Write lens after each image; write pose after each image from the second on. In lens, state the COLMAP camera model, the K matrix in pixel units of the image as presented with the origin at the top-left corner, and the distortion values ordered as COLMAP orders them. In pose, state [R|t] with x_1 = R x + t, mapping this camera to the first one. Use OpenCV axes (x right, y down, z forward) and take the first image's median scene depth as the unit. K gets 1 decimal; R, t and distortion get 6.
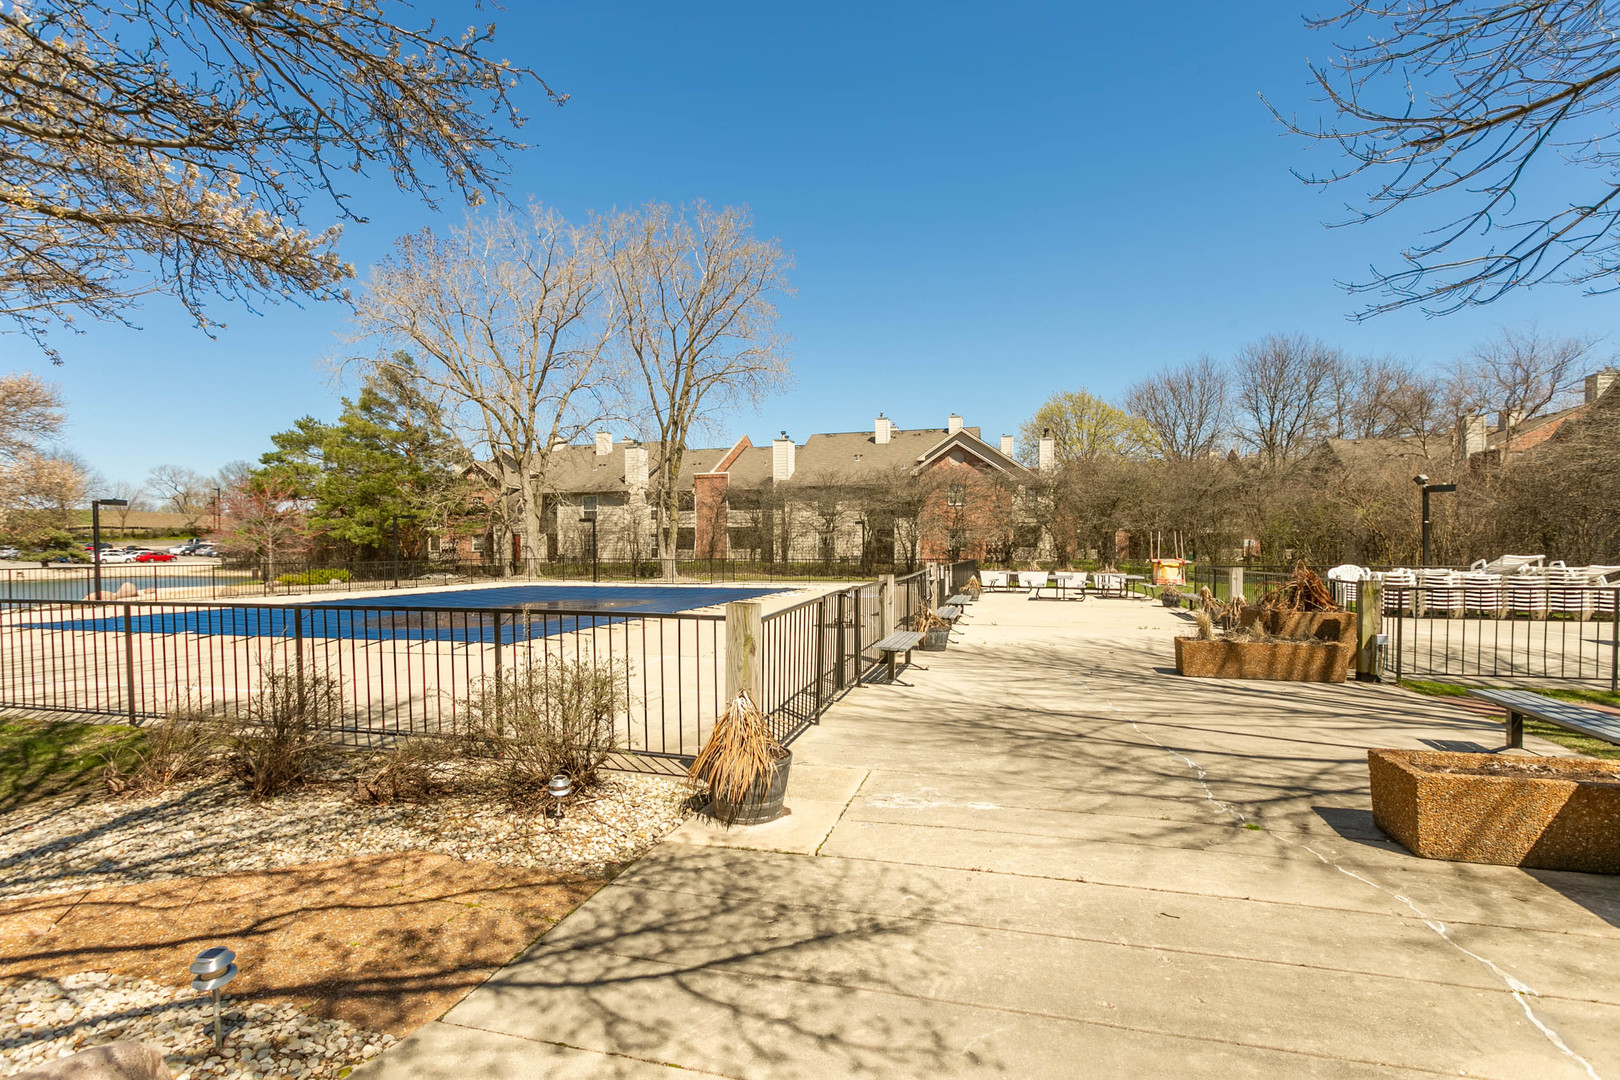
lens RADIAL K [[790.2, 0, 808.3], [0, 790.2, 566.8], [0, 0, 1]] dist [0.037811, -0.011448]
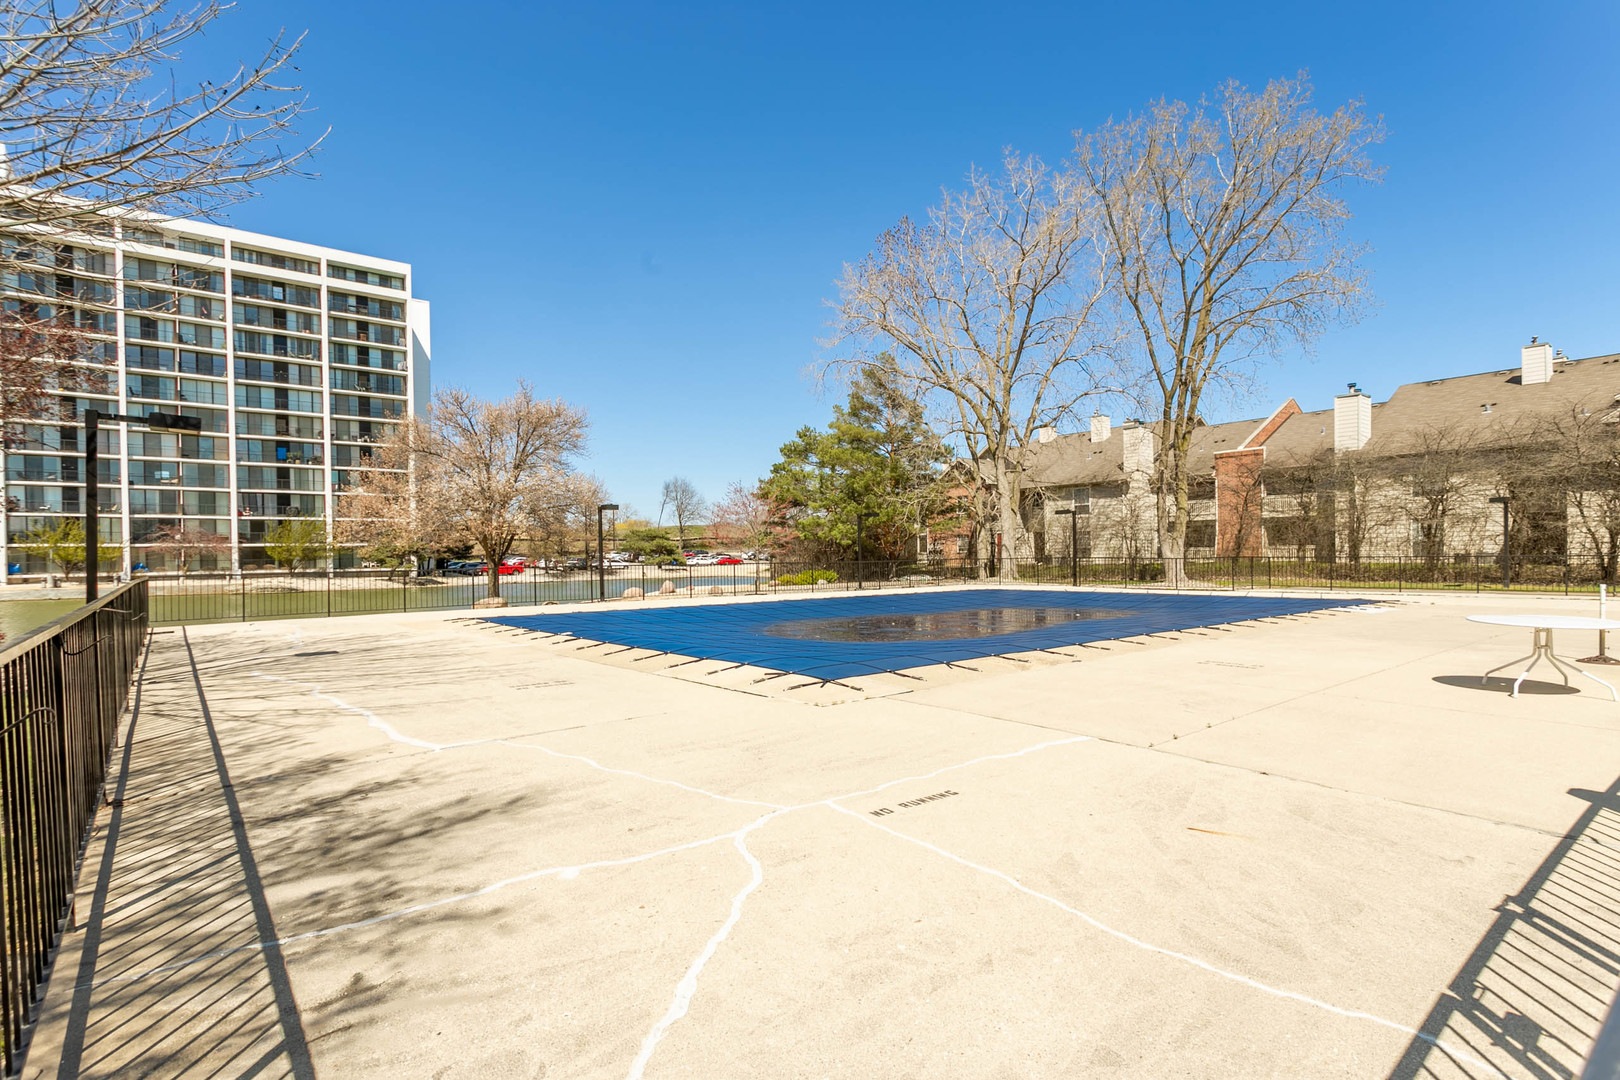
lens RADIAL K [[790.2, 0, 808.3], [0, 790.2, 566.8], [0, 0, 1]] dist [0.037811, -0.011448]
pose [[0.811229, -0.000644, -0.584729, -0.006935], [-0.001859, 0.999991, -0.003680, 0.002023], [0.584726, 0.004073, 0.811221, 0.130605]]
